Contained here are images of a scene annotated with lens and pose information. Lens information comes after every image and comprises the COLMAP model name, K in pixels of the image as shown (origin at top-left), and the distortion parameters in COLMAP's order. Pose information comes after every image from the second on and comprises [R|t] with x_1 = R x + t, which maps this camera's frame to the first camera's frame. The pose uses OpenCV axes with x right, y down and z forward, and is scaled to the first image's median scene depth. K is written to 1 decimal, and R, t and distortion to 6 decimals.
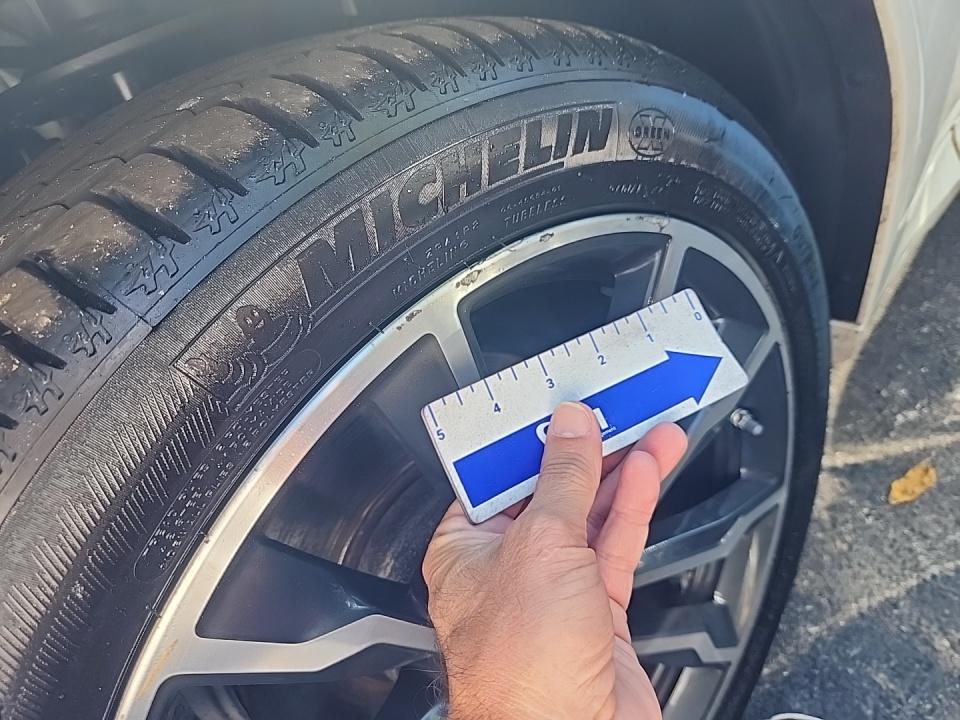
lens RADIAL K [[647.0, 0, 465.3], [0, 647.0, 356.5], [0, 0, 1]] dist [0.014761, -0.006743]
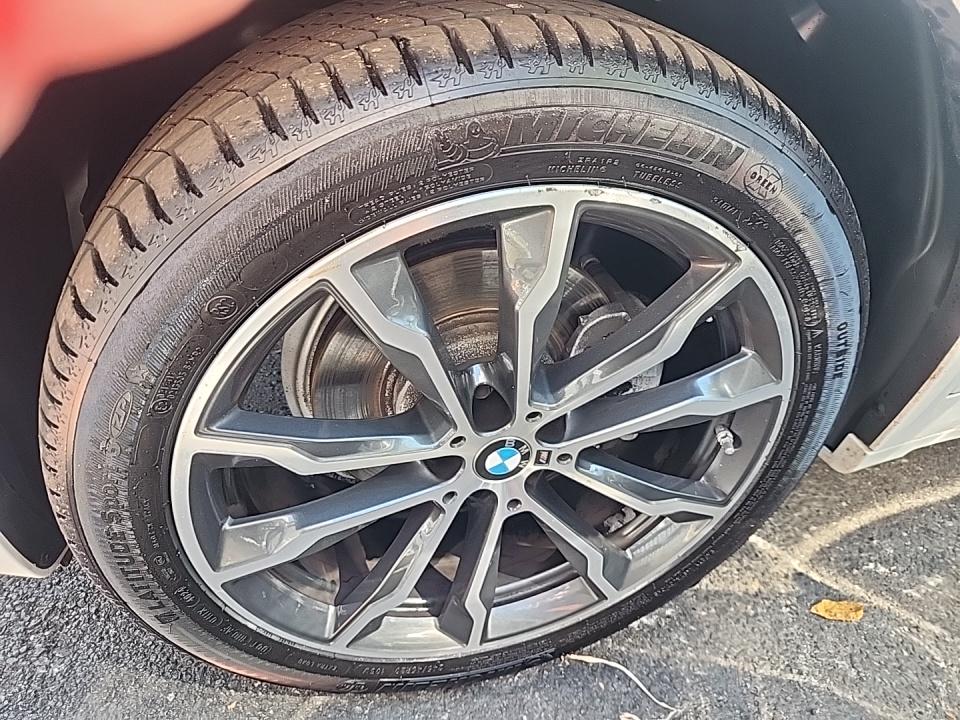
lens RADIAL K [[633.0, 0, 480.0], [0, 633.0, 360.0], [0, 0, 1]] dist [0.056443, -0.053406]
pose [[0.807646, 0.576711, -0.122933, 0.130971], [-0.565418, 0.816587, 0.116142, 0.121879], [0.167366, -0.024293, 0.985595, -0.373603]]
